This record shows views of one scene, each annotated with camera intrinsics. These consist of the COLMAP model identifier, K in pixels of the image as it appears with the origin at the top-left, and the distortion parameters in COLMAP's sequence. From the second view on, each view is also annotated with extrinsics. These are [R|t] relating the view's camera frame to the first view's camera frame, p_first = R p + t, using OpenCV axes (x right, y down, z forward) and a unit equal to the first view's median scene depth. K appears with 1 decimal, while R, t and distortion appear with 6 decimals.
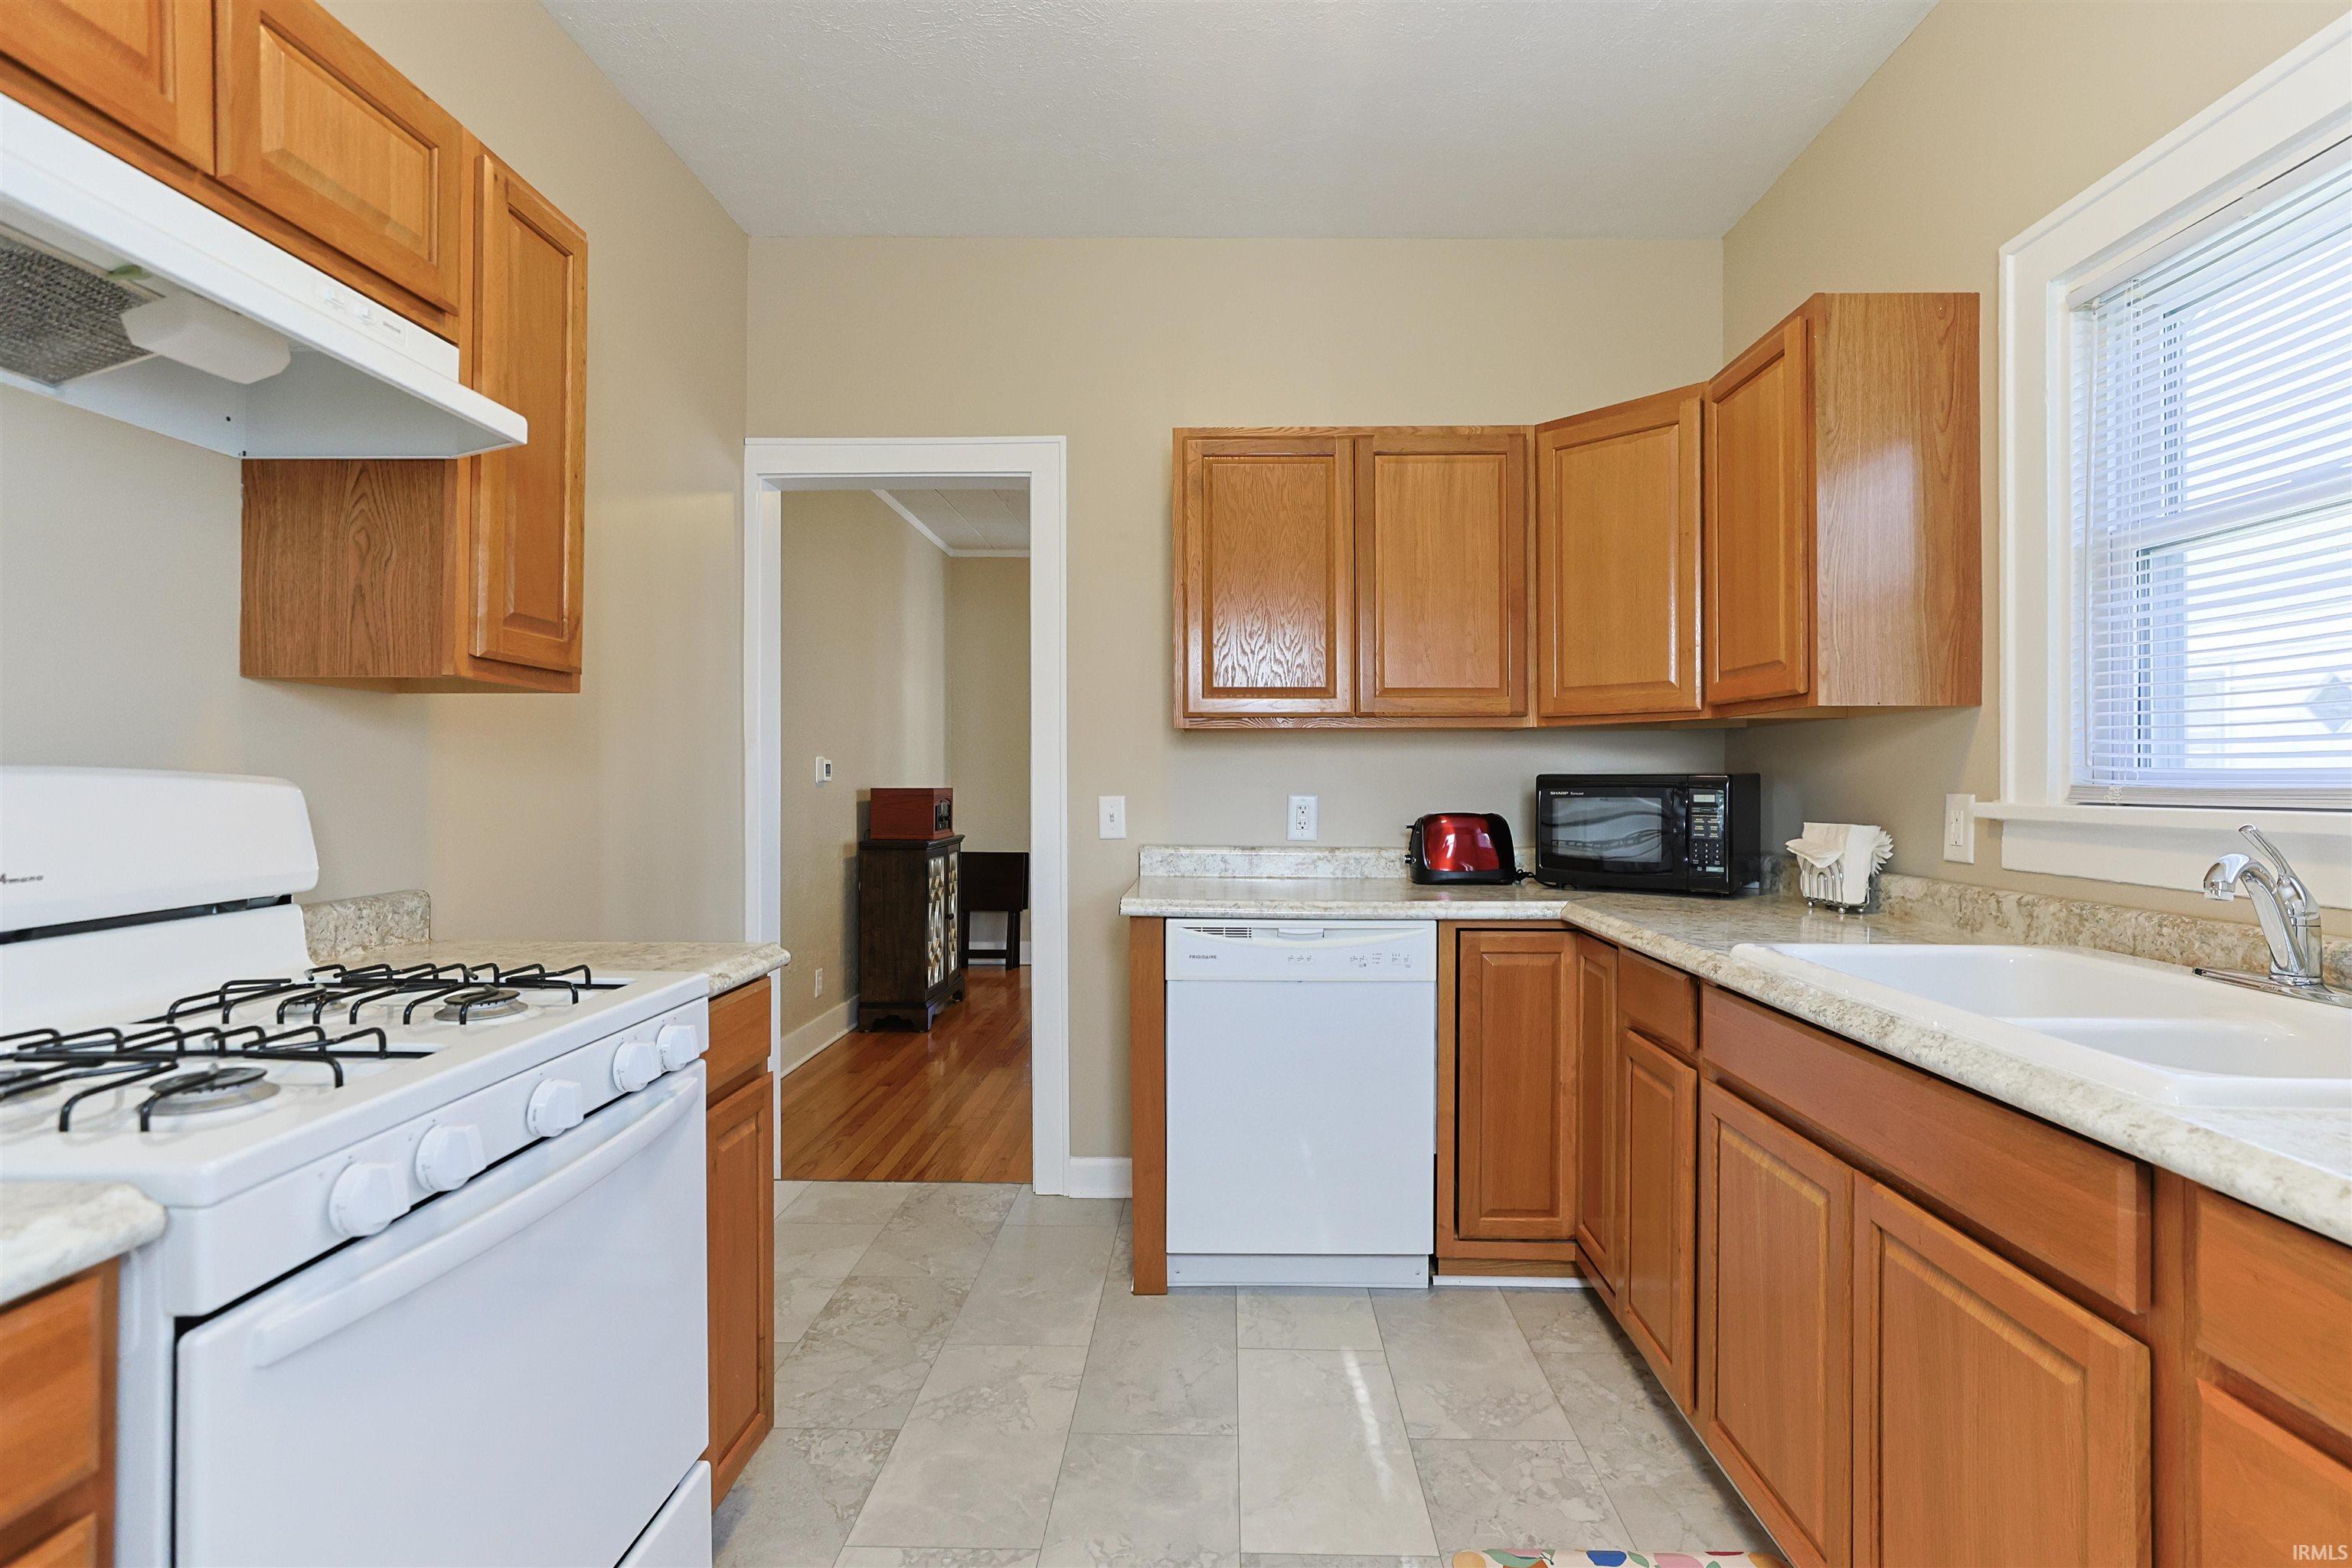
lens RADIAL K [[1129.6, 0, 1199.7], [0, 1129.6, 778.4], [0, 0, 1]] dist [-0.031046, 0.009253]
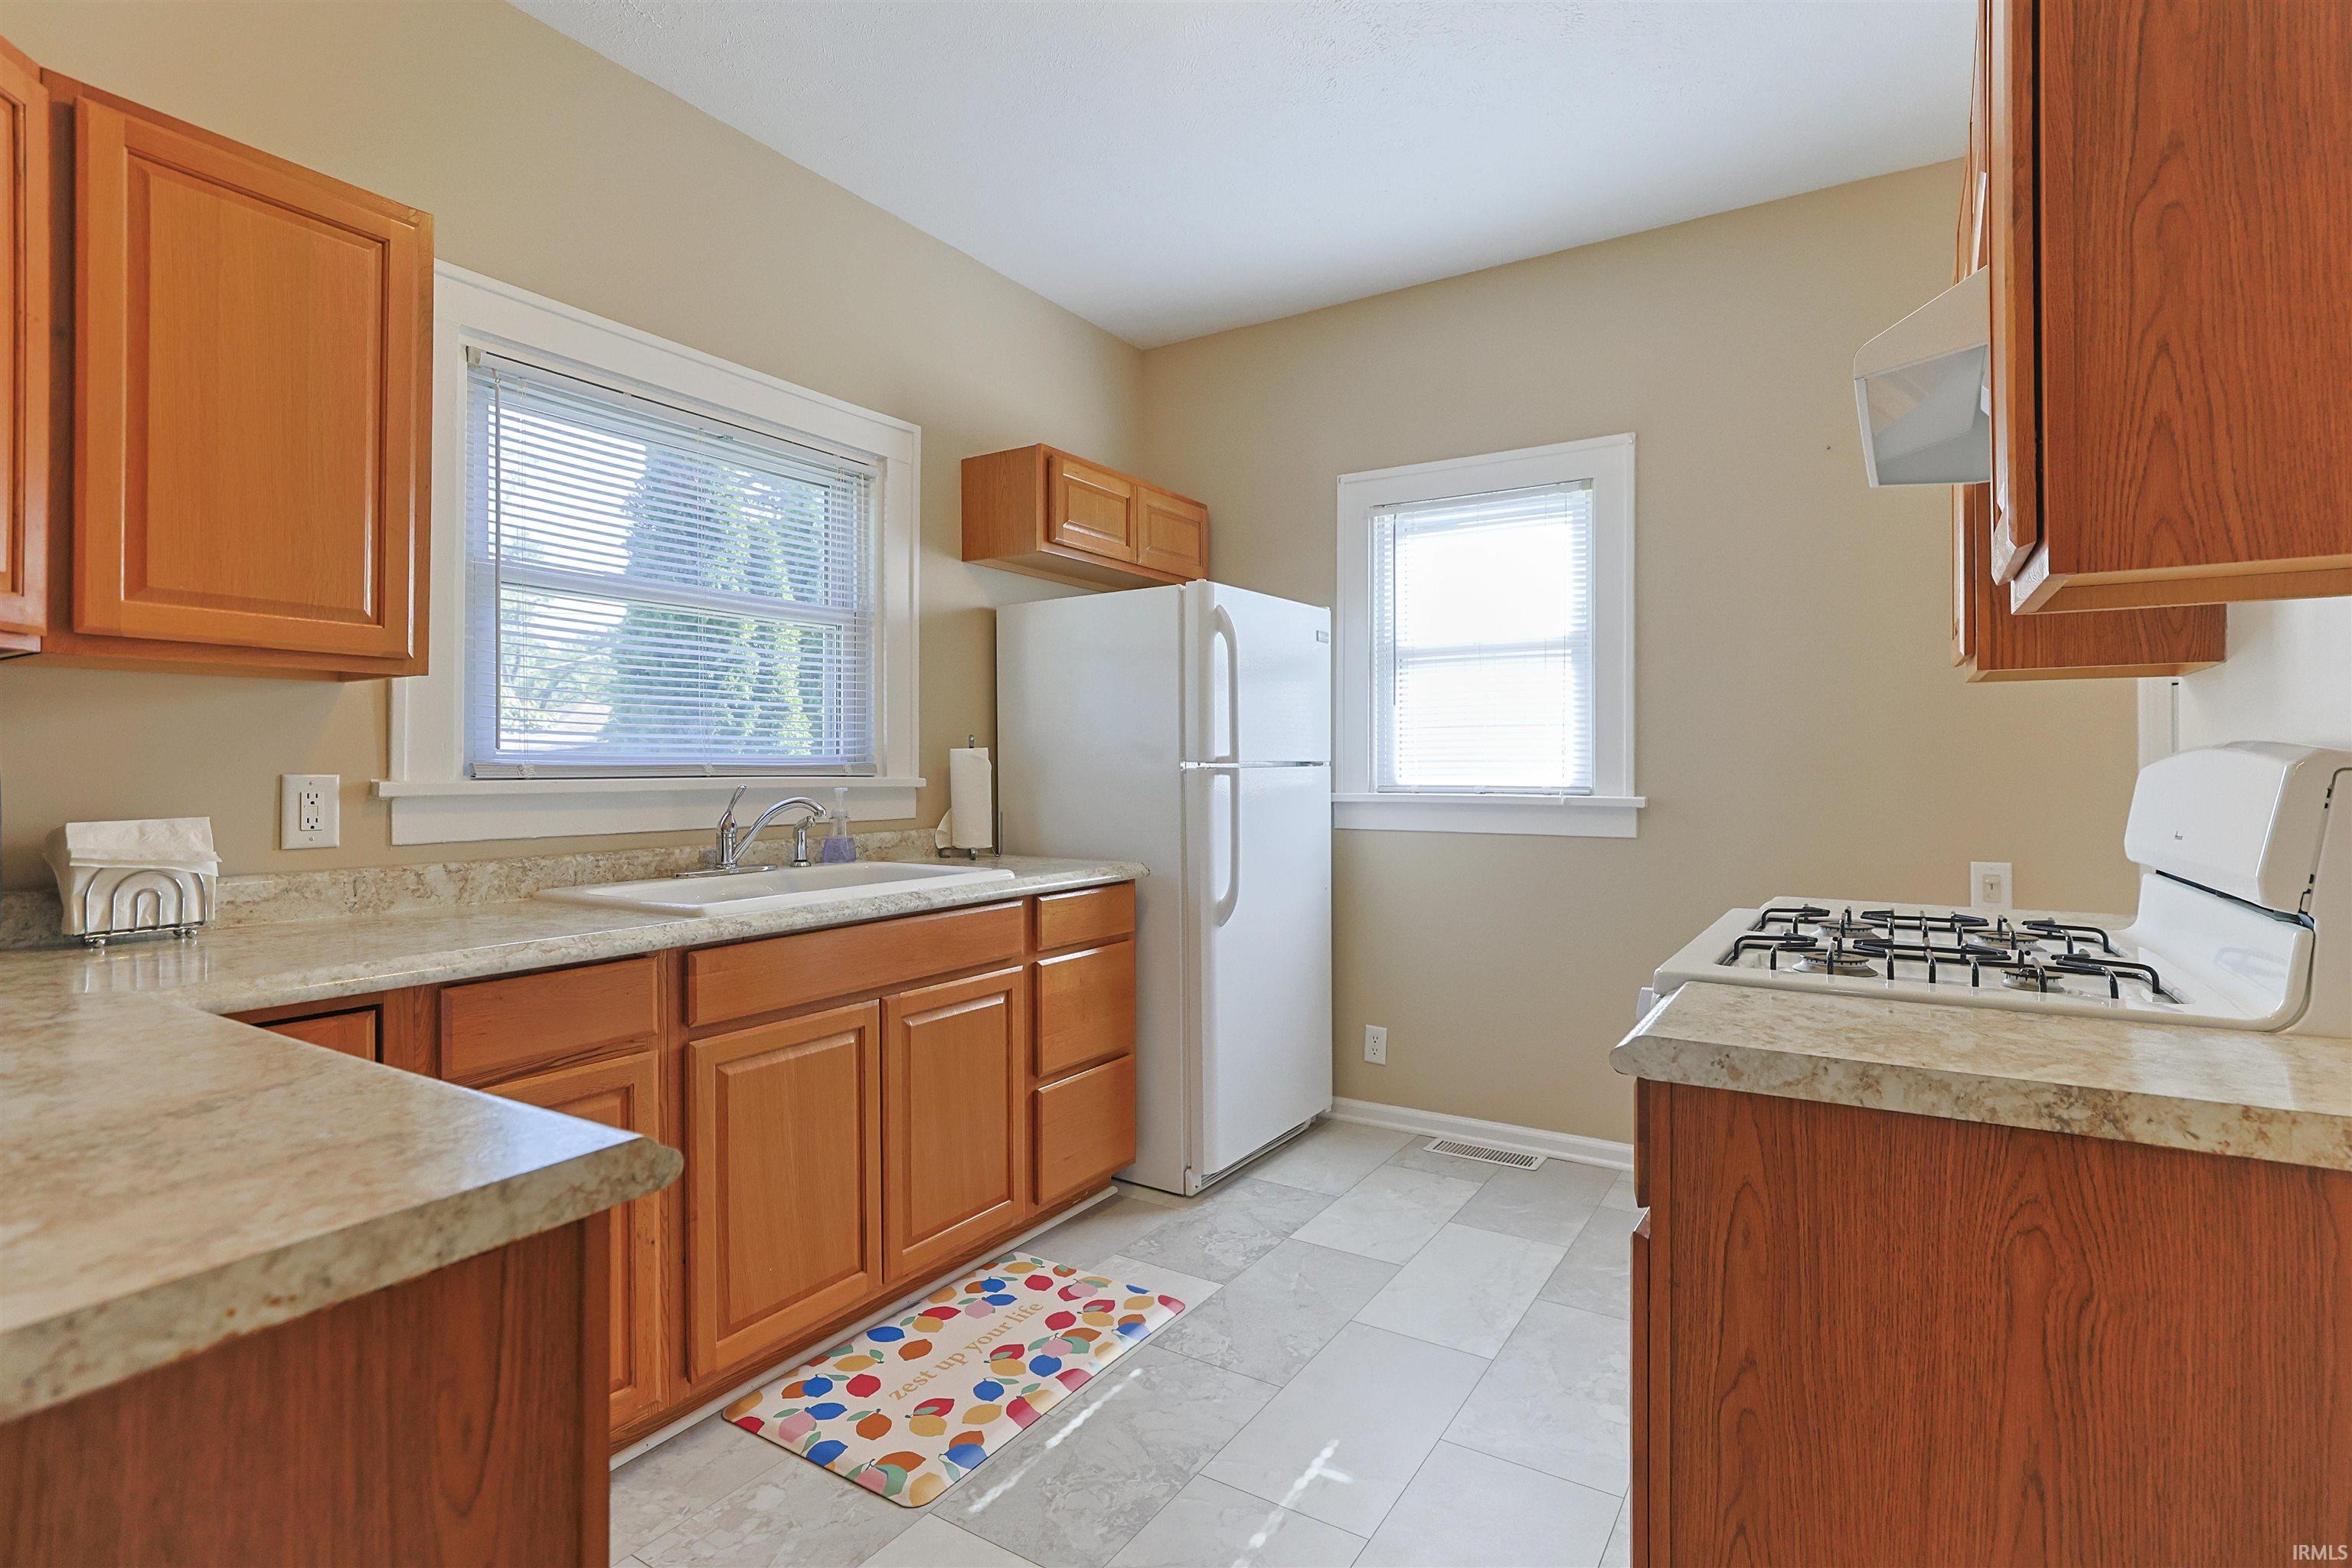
lens RADIAL K [[1129.6, 0, 1185.1], [0, 1129.6, 771.0], [0, 0, 1]] dist [-0.031046, 0.009253]
pose [[-0.859510, -0.000277, 0.511119, -0.356879], [0.001697, 0.999993, 0.003396, 0.007950], [-0.511117, 0.003787, -0.859503, 1.227484]]
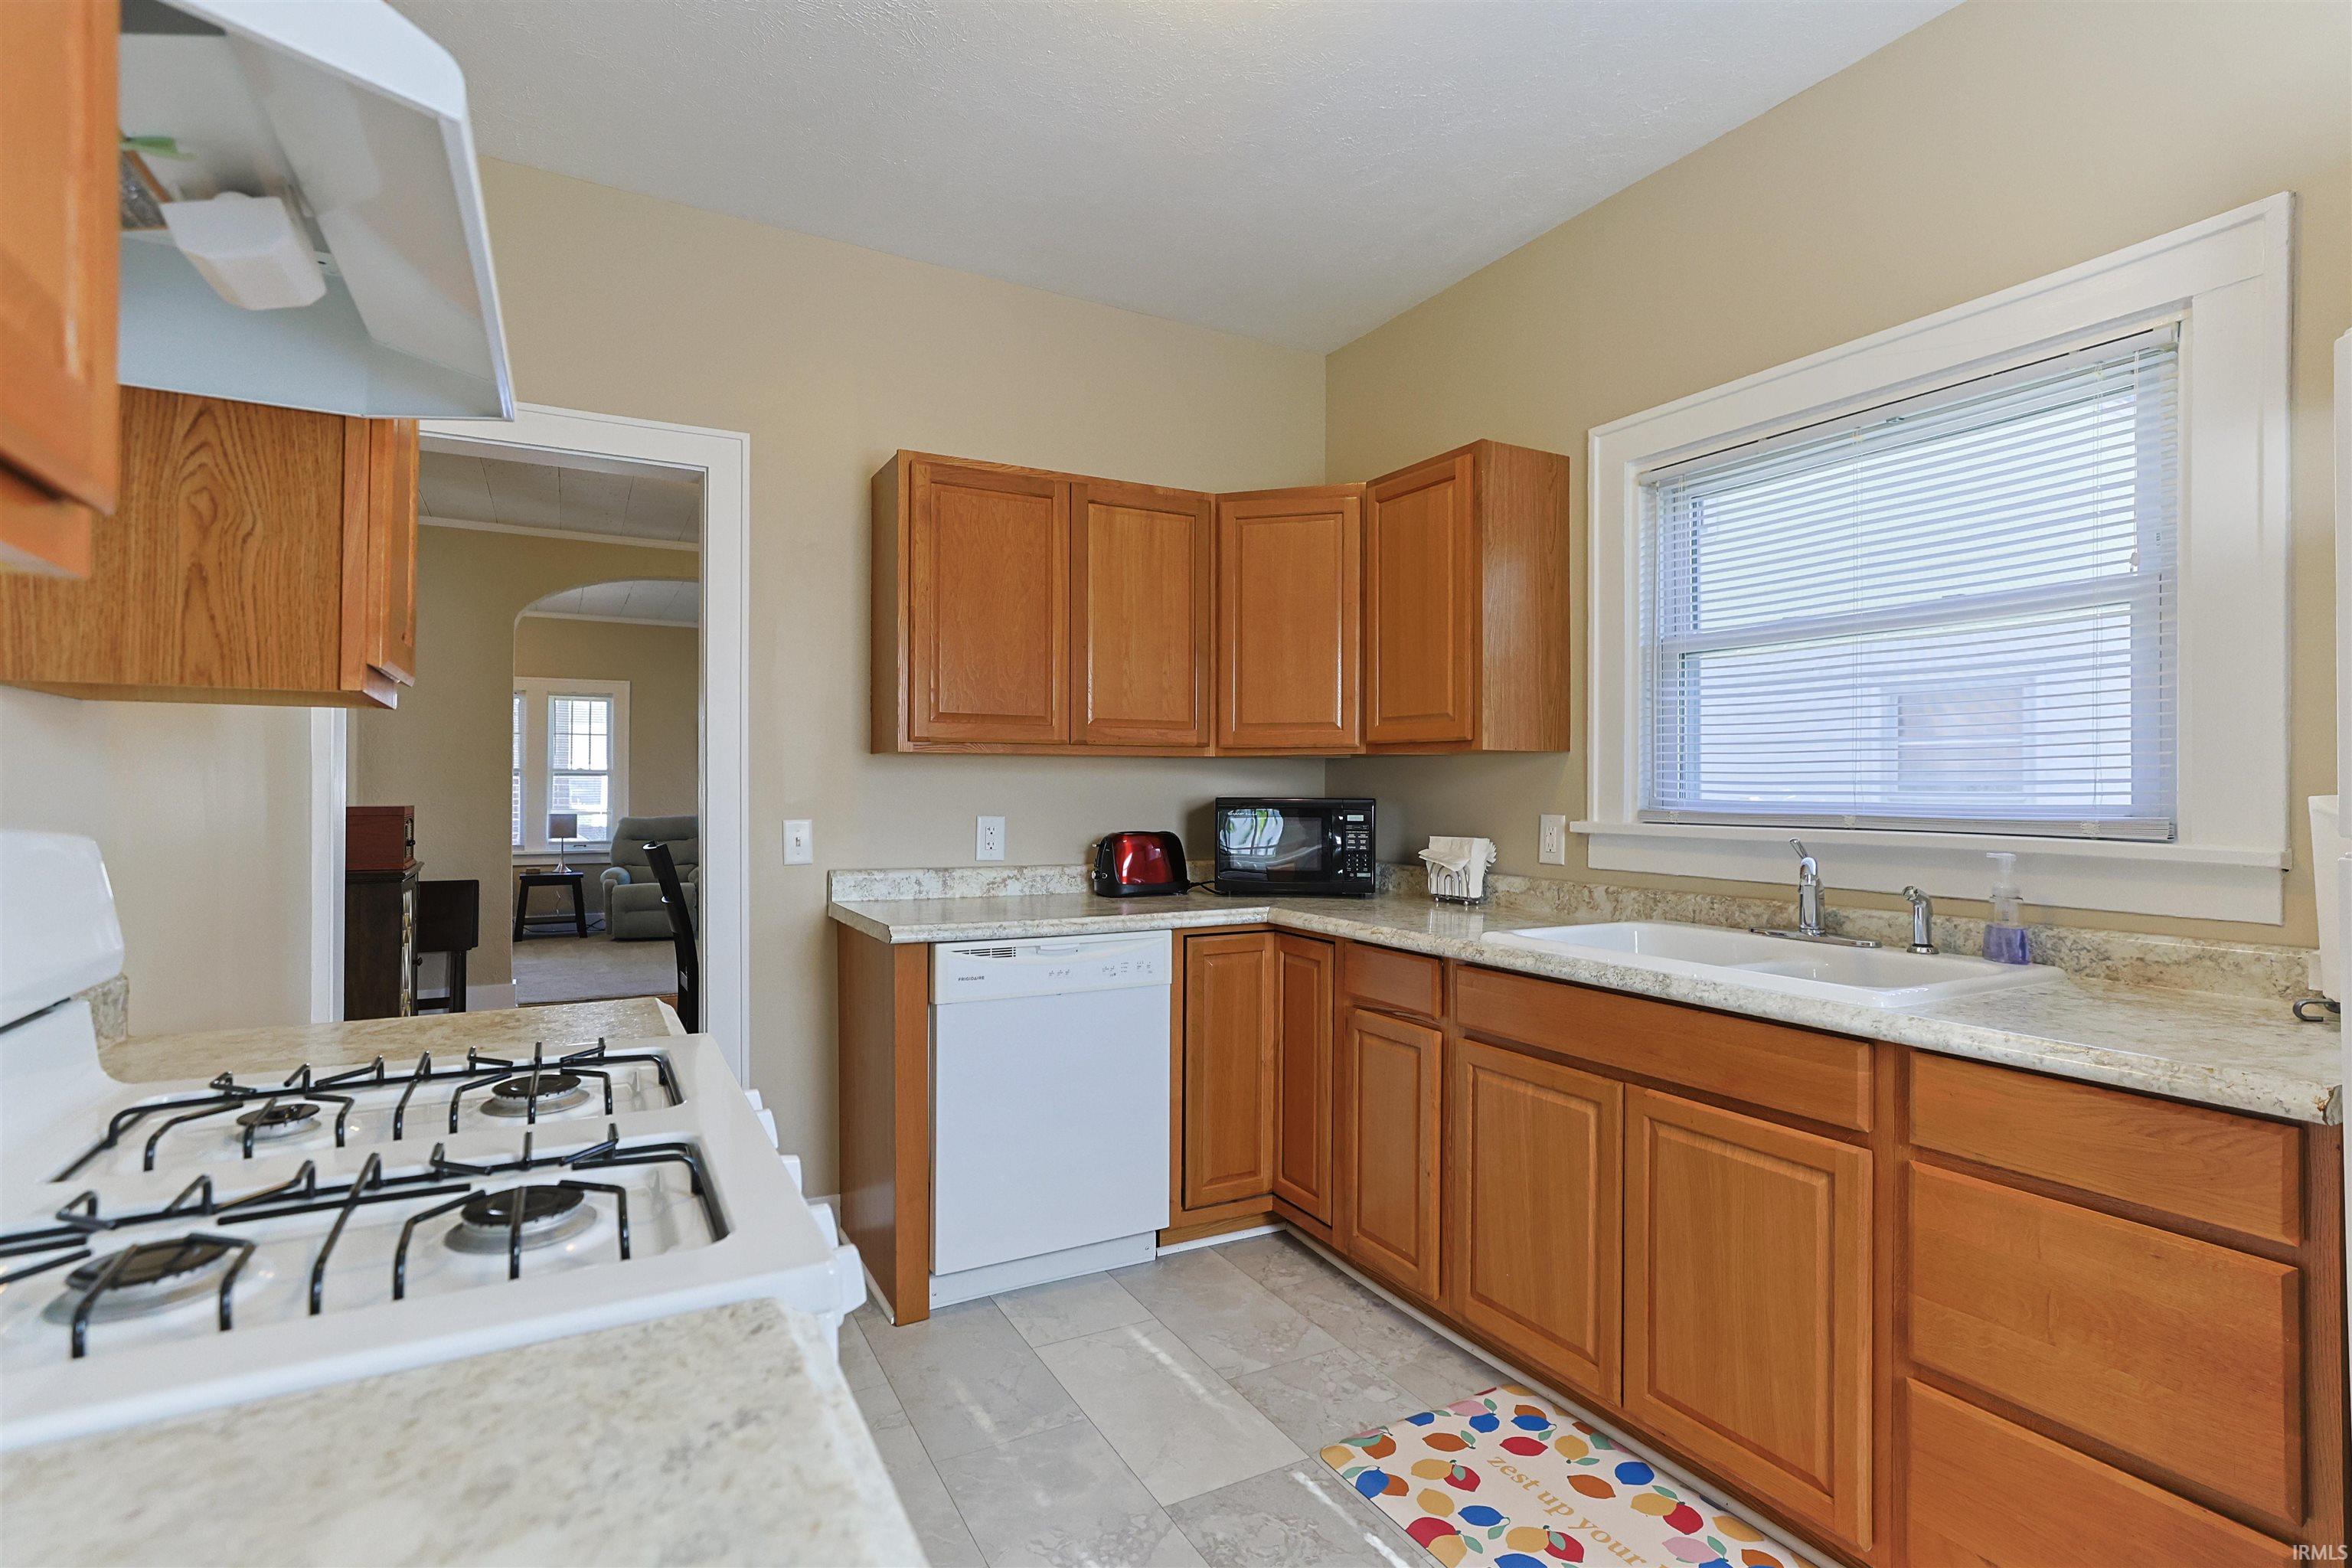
lens RADIAL K [[1129.6, 0, 1205.2], [0, 1129.6, 784.8], [0, 0, 1]] dist [-0.031046, 0.009253]
pose [[0.860297, 0.003483, 0.509782, -0.347576], [-0.003012, 0.999994, -0.001750, -0.017165], [-0.509785, -0.000030, 0.860302, 0.014571]]
